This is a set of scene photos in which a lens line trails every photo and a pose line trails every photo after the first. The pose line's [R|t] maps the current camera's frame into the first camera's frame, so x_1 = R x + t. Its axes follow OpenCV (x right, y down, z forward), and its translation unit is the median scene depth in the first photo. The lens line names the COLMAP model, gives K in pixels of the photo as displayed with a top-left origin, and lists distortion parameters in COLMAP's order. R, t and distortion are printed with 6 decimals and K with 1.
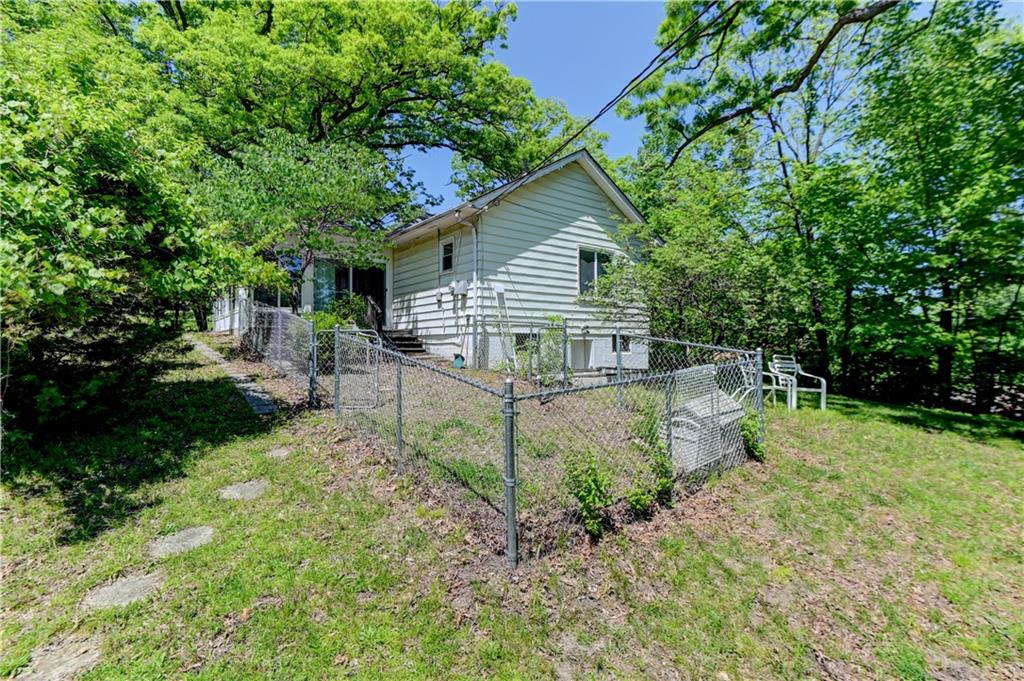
lens RADIAL K [[474.0, 0, 512.0], [0, 474.0, 340.5], [0, 0, 1]] dist [0.000169, -0.000438]
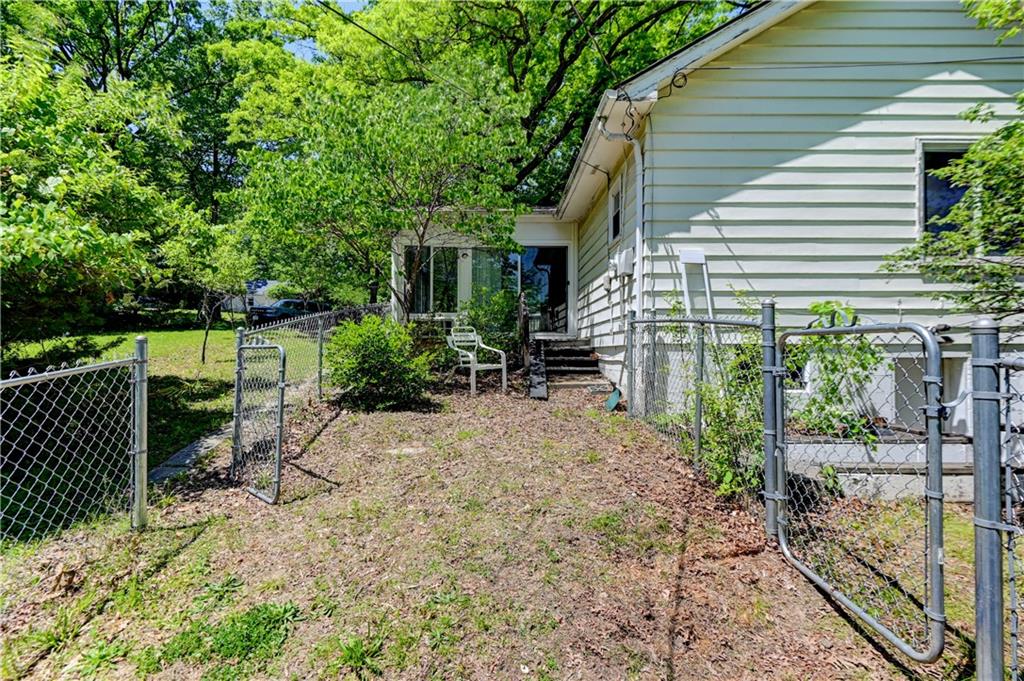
lens RADIAL K [[474.0, 0, 512.0], [0, 474.0, 340.5], [0, 0, 1]] dist [0.000169, -0.000438]
pose [[0.781508, -0.006874, -0.623857, 0.125604], [-0.001807, 0.999910, -0.013281, -0.012278], [0.623892, 0.011507, 0.781426, 0.458489]]
